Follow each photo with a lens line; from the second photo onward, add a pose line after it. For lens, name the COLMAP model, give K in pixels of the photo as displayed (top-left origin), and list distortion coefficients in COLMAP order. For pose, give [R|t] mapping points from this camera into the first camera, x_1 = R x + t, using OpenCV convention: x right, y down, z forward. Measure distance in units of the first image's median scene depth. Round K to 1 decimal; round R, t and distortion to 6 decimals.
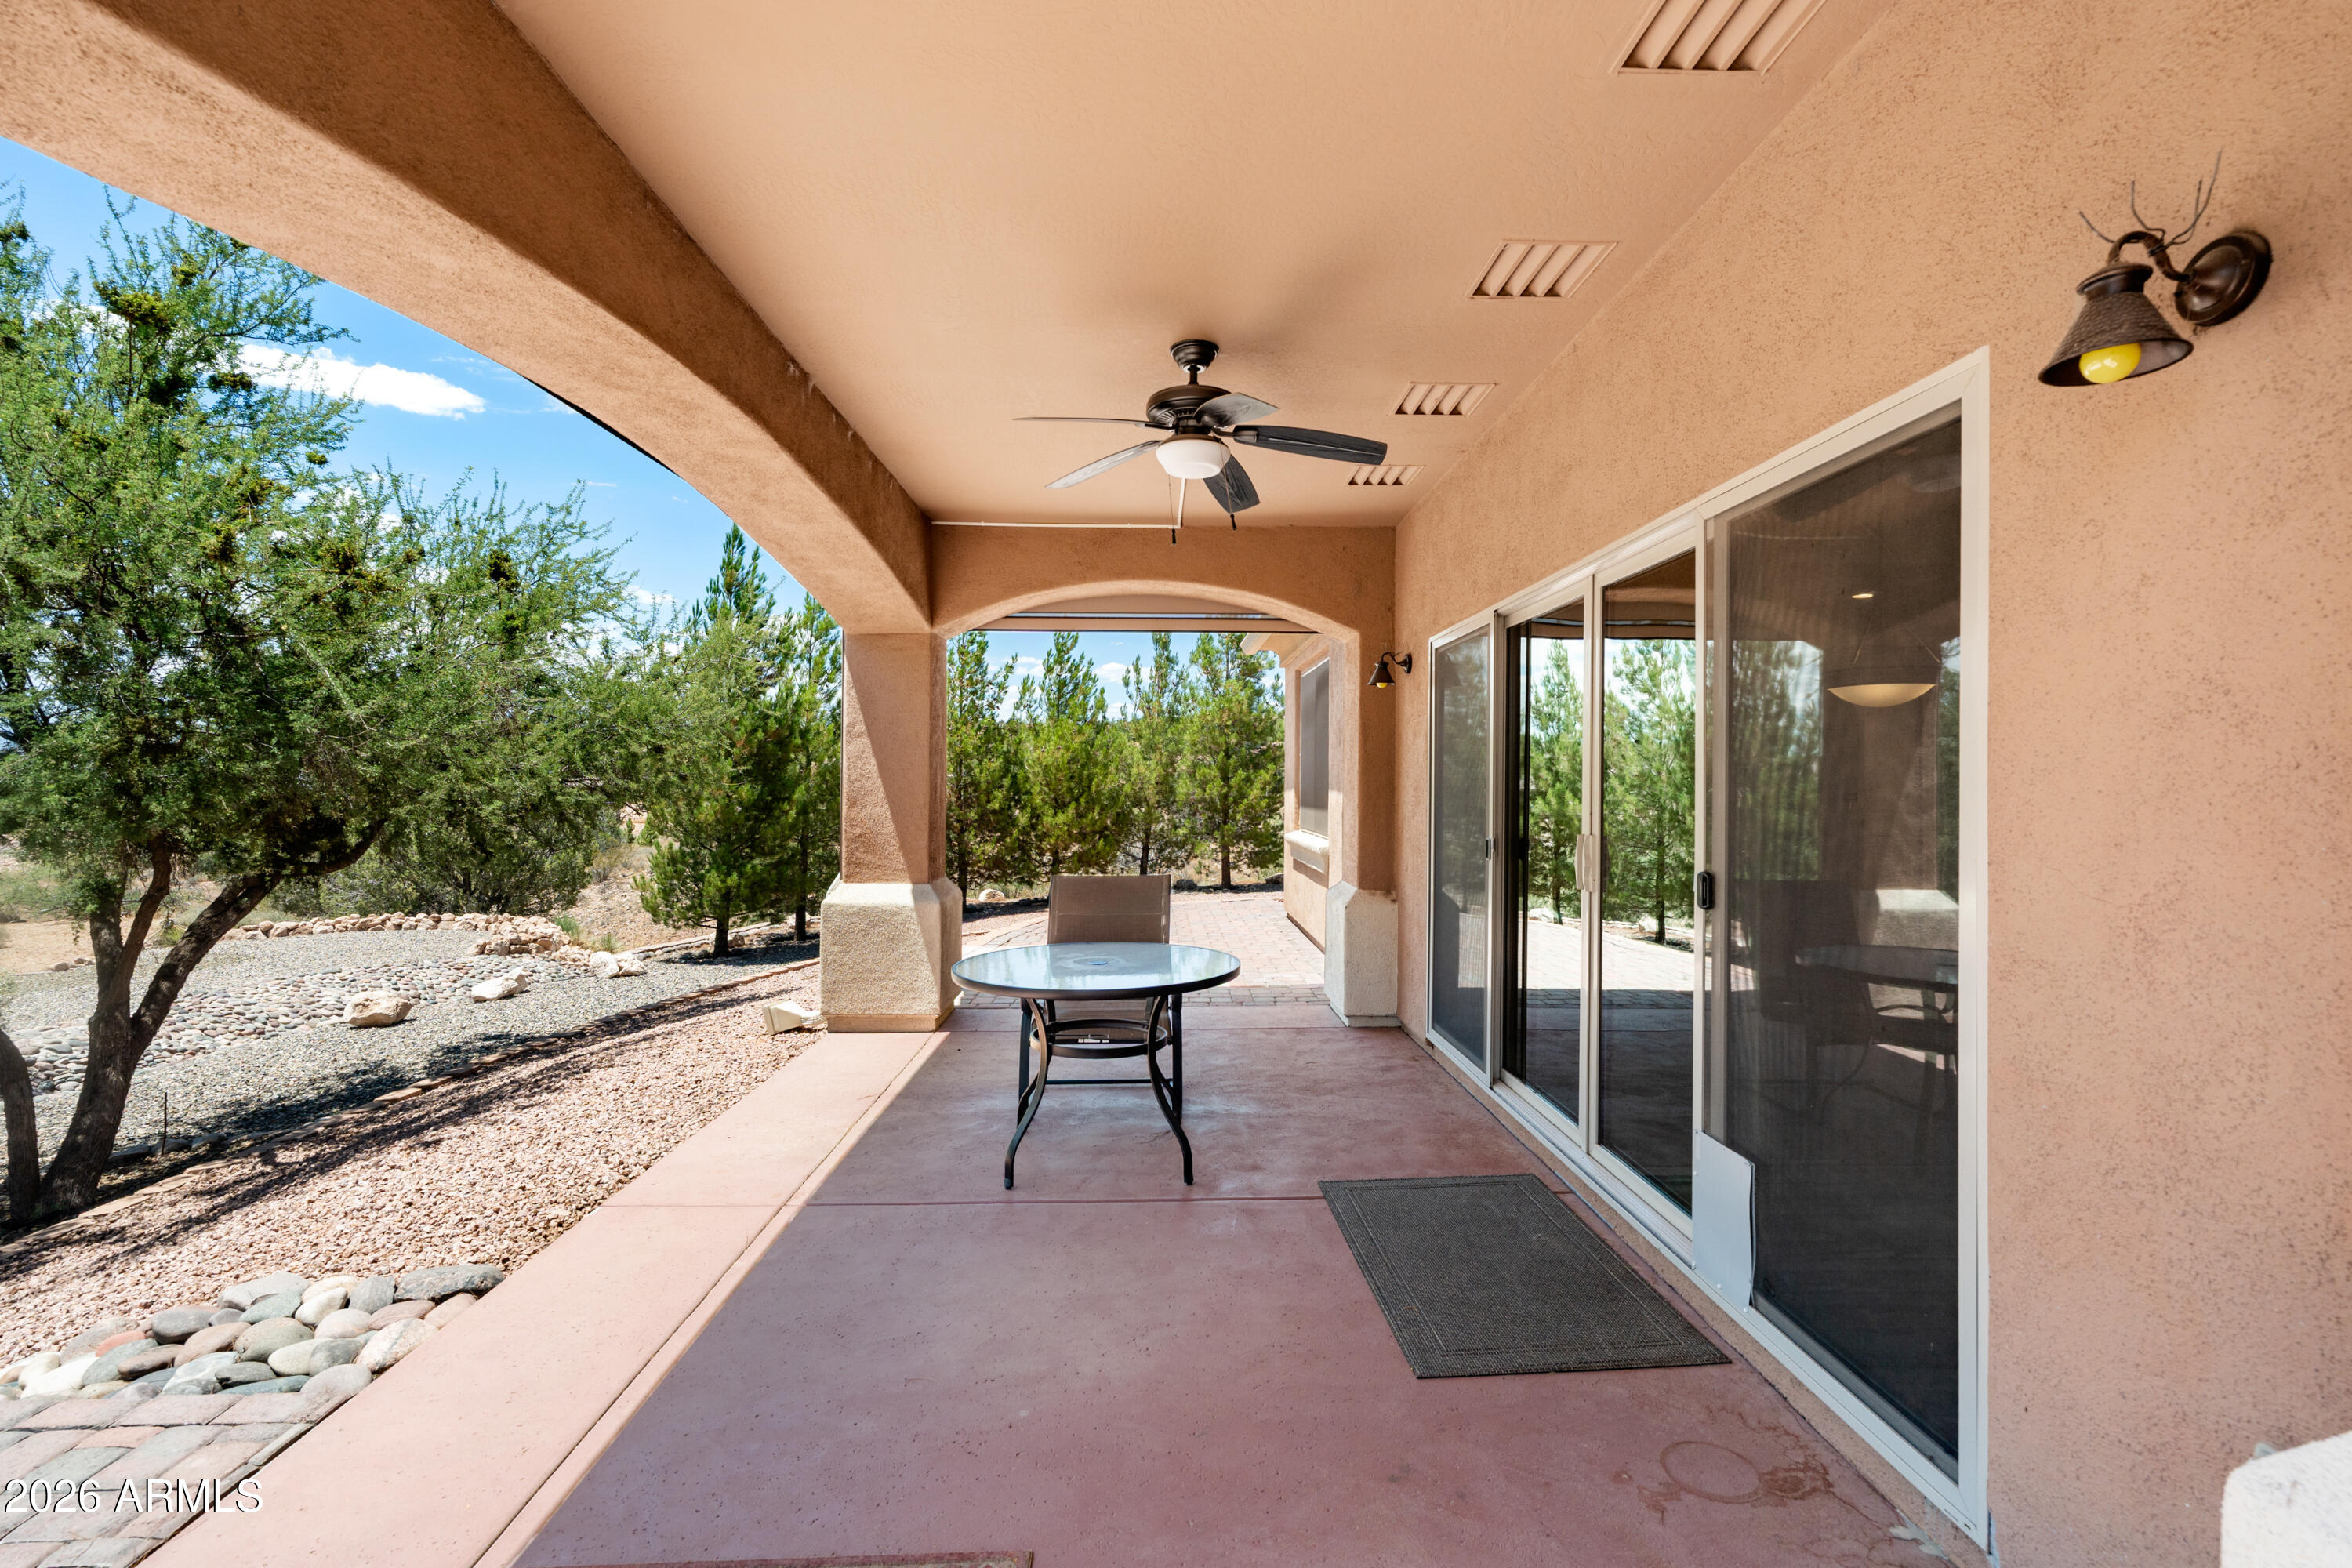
lens RADIAL K [[1065.6, 0, 1176.0], [0, 1065.6, 784.0], [0, 0, 1]] dist [-0.002945, -0.000412]
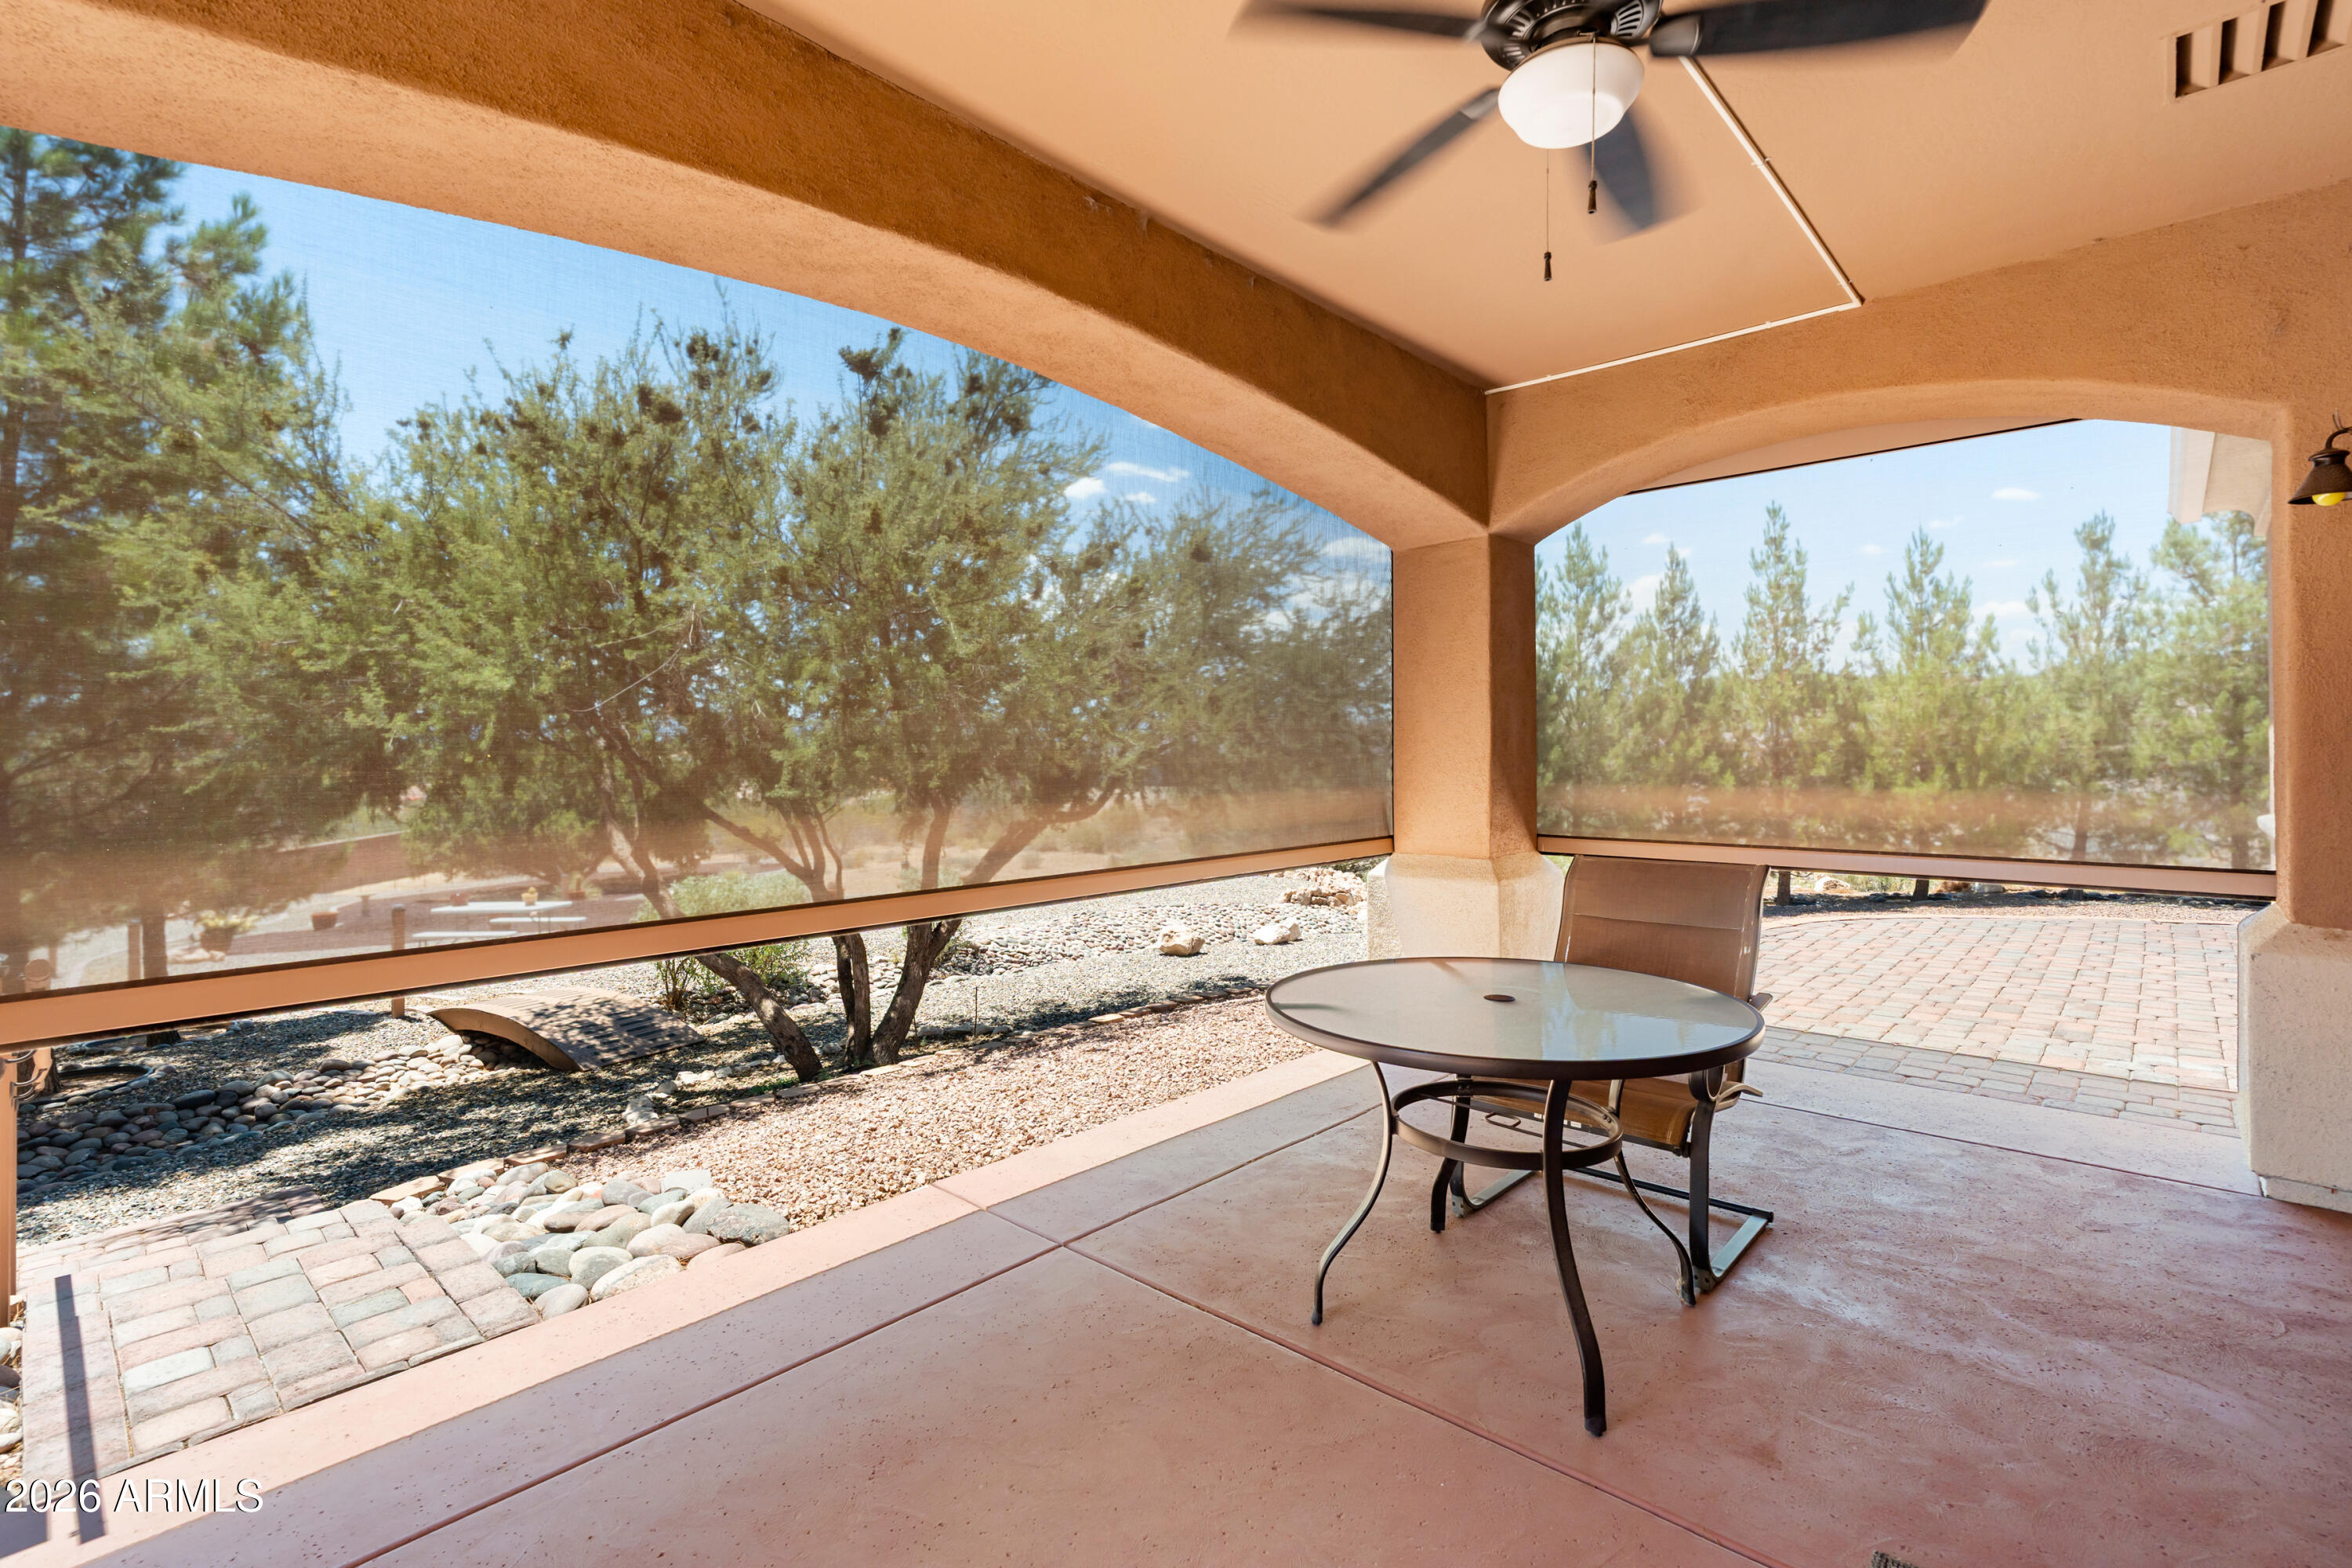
lens RADIAL K [[1070.0, 0, 1172.4], [0, 1070.0, 744.1], [0, 0, 1]] dist [-0.016775, 0.006654]
pose [[0.710380, -0.014643, -0.703666, 0.079928], [0.007280, 0.999883, -0.013459, 0.009793], [0.703781, 0.004438, 0.710403, 0.151918]]
